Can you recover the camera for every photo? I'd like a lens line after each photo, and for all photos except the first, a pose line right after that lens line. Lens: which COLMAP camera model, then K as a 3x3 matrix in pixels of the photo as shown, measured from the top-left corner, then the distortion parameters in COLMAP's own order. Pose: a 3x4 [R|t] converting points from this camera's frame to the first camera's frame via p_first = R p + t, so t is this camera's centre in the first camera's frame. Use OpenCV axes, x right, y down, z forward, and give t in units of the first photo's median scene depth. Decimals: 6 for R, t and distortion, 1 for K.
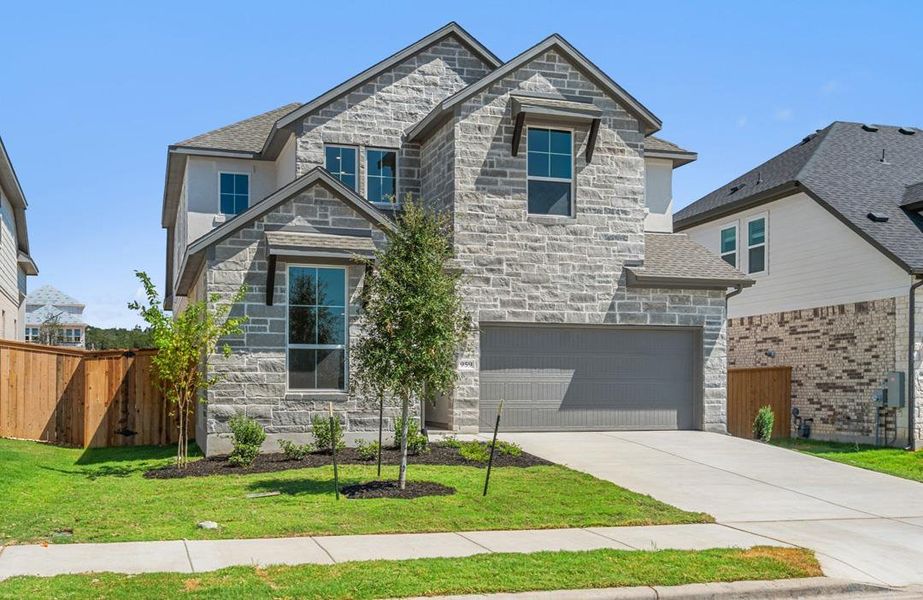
lens RADIAL K [[849.3, 0, 461.3], [0, 849.3, 311.9], [0, 0, 1]] dist [-0.000672, 0.000041]
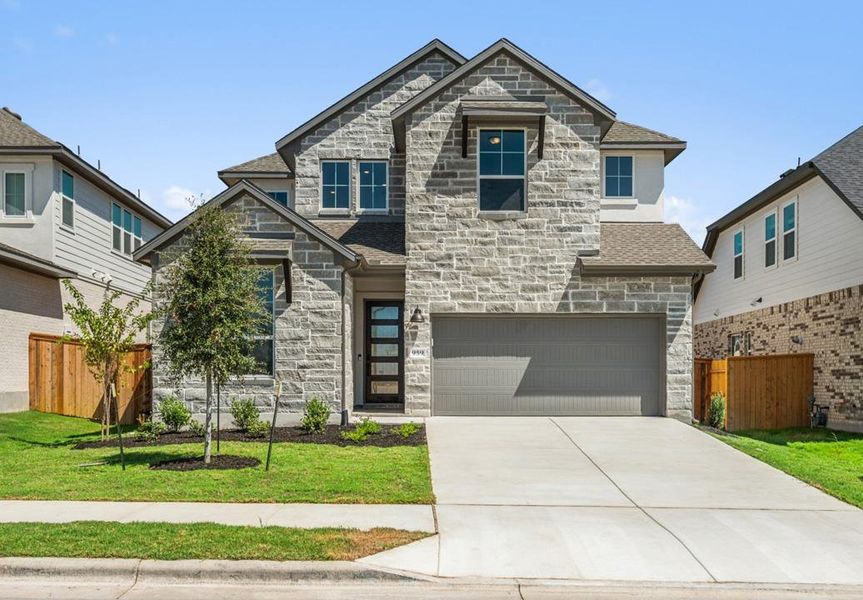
lens RADIAL K [[755.5, 0, 431.9], [0, 755.5, 314.2], [0, 0, 1]] dist [0.000150, 0.002779]
pose [[0.966384, -0.023079, -0.256064, 0.255358], [0.023989, 0.999712, 0.000431, 0.011648], [0.255980, -0.006560, 0.966660, 0.068133]]
